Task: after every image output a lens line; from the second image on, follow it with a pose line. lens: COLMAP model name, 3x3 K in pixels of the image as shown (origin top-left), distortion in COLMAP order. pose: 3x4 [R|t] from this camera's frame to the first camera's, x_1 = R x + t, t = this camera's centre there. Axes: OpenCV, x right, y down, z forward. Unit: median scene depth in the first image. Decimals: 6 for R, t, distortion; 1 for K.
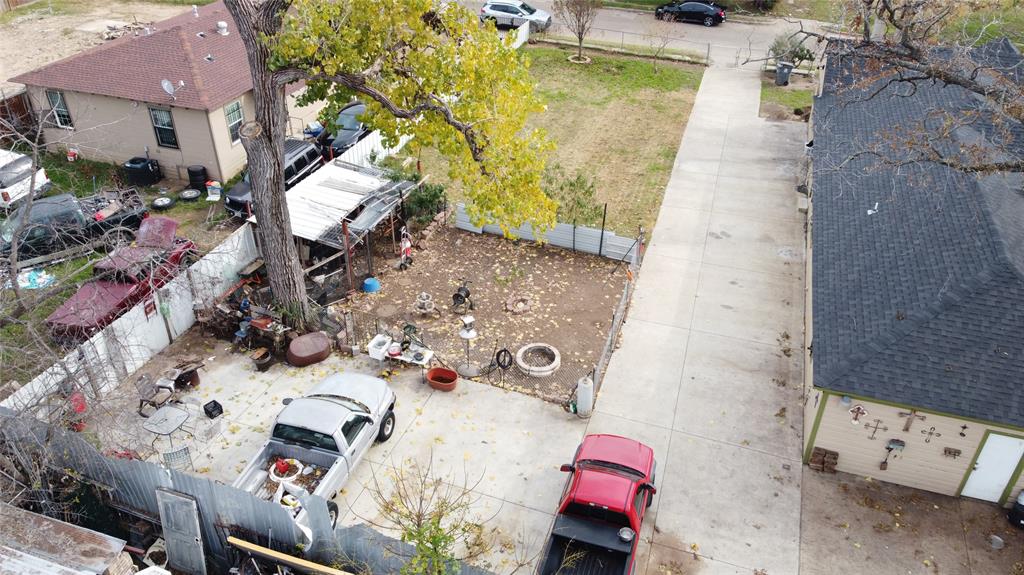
lens RADIAL K [[776.6, 0, 512.0], [0, 776.6, 287.5], [0, 0, 1]] dist [0.002624, -0.004482]
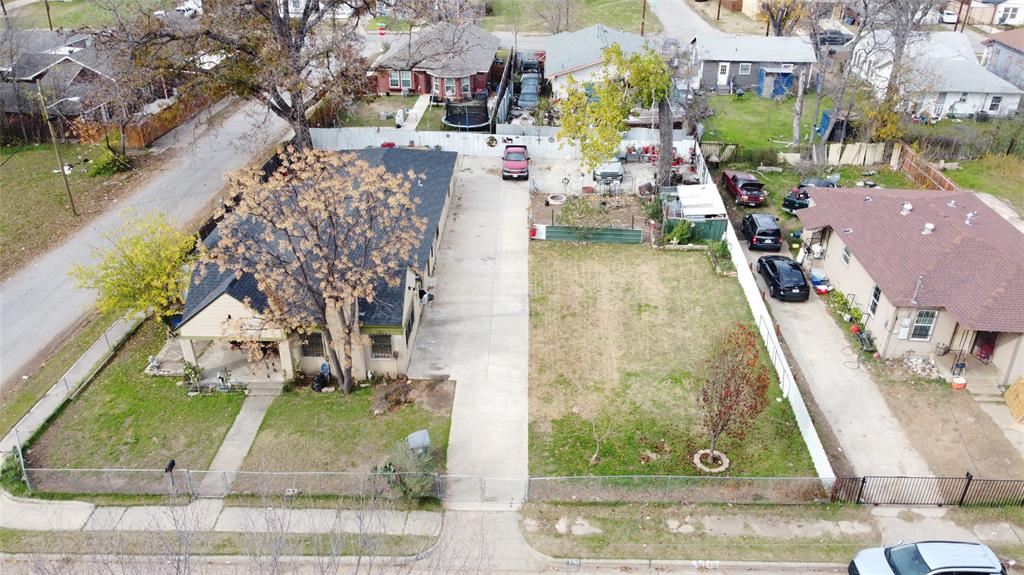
lens RADIAL K [[776.6, 0, 512.0], [0, 776.6, 287.5], [0, 0, 1]] dist [0.002624, -0.004482]
pose [[-0.959553, 0.119723, -0.254802, 0.872200], [-0.169519, 0.476886, 0.862463, -1.968458], [0.224768, 0.870773, -0.437302, 2.424571]]
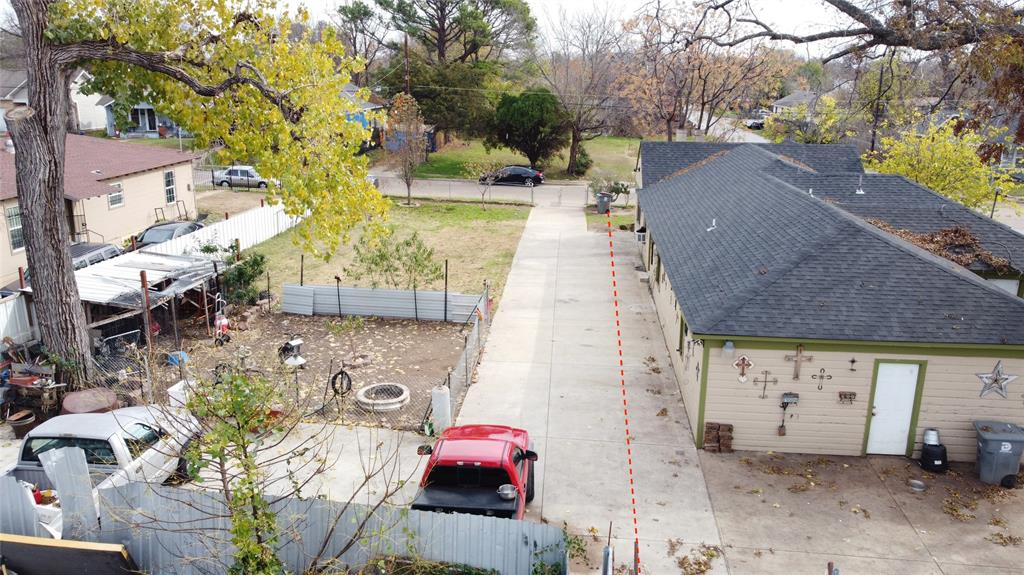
lens RADIAL K [[776.6, 0, 512.0], [0, 776.6, 287.5], [0, 0, 1]] dist [0.002624, -0.004482]
pose [[0.976087, -0.057359, 0.209678, -0.000275], [0.119881, 0.946661, -0.299102, 0.269733], [-0.181337, 0.317086, 0.930899, 0.156750]]
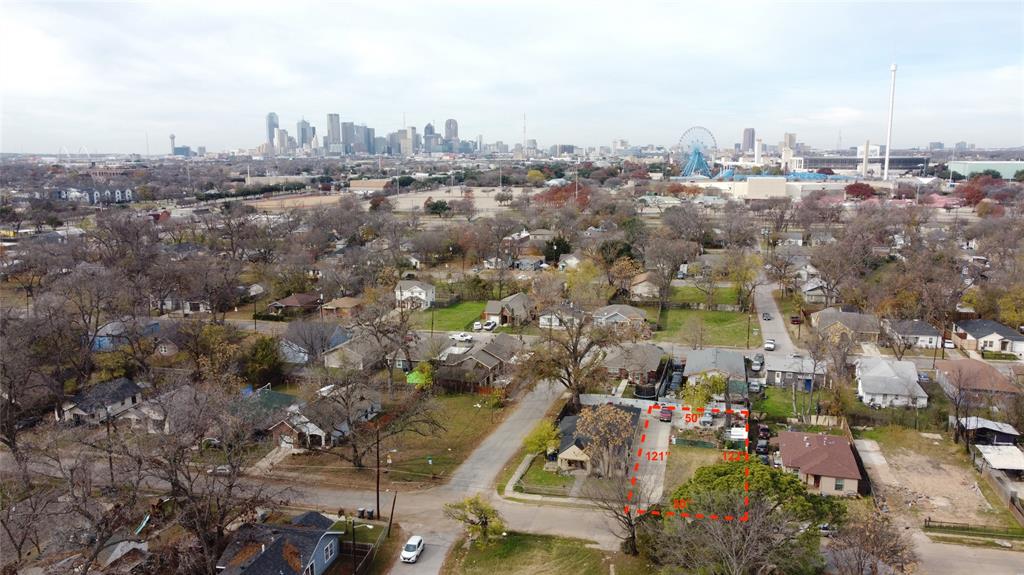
lens RADIAL K [[776.6, 0, 512.0], [0, 776.6, 287.5], [0, 0, 1]] dist [0.002624, -0.004482]
pose [[-0.997986, 0.003471, -0.063340, 1.792252], [-0.041162, 0.724308, 0.688247, -4.976941], [0.048266, 0.689468, -0.722706, 4.727469]]
